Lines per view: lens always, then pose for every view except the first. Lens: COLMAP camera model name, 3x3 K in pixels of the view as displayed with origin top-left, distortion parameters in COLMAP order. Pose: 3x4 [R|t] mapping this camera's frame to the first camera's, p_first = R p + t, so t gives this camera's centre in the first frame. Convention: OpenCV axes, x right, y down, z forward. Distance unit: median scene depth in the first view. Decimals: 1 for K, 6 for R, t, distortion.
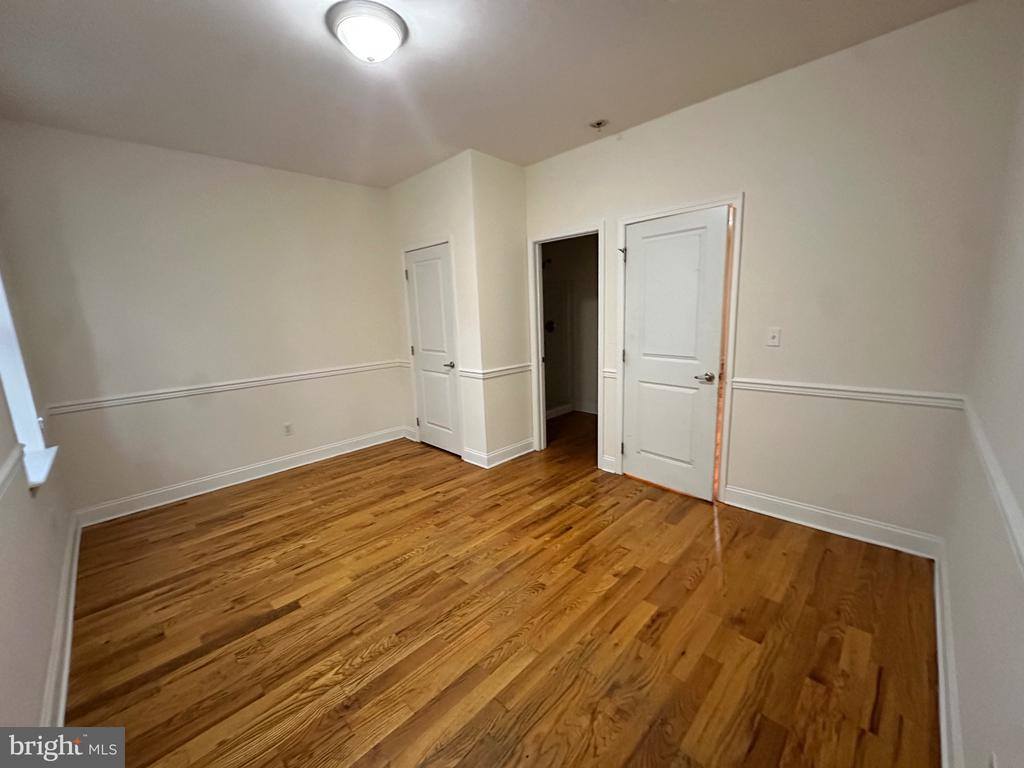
lens RADIAL K [[409.8, 0, 513.8], [0, 409.8, 384.0], [0, 0, 1]] dist [-0.005957, -0.000572]
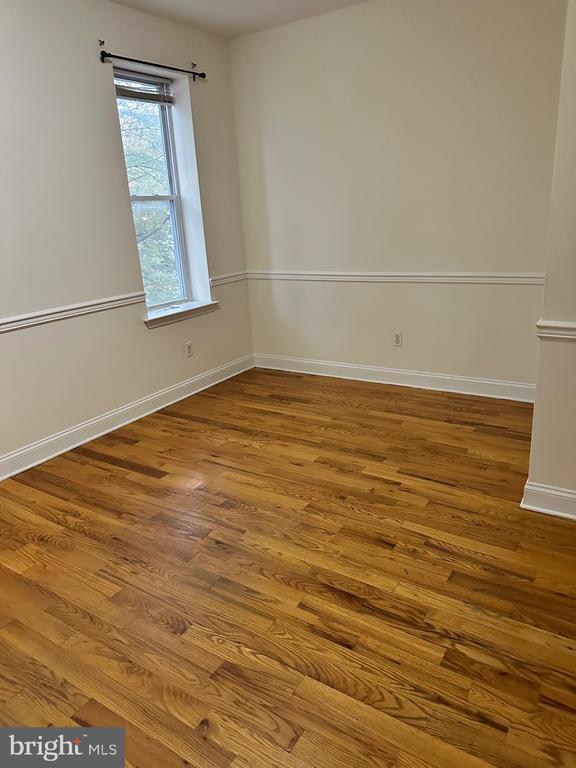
lens RADIAL K [[538.7, 0, 293.1], [0, 538.7, 378.6], [0, 0, 1]] dist [0.045697, -0.054593]
pose [[0.204460, 0.323285, -0.923950, 0.585185], [-0.133610, 0.944272, 0.300829, -0.151401], [0.969714, 0.061941, 0.236260, 0.669456]]
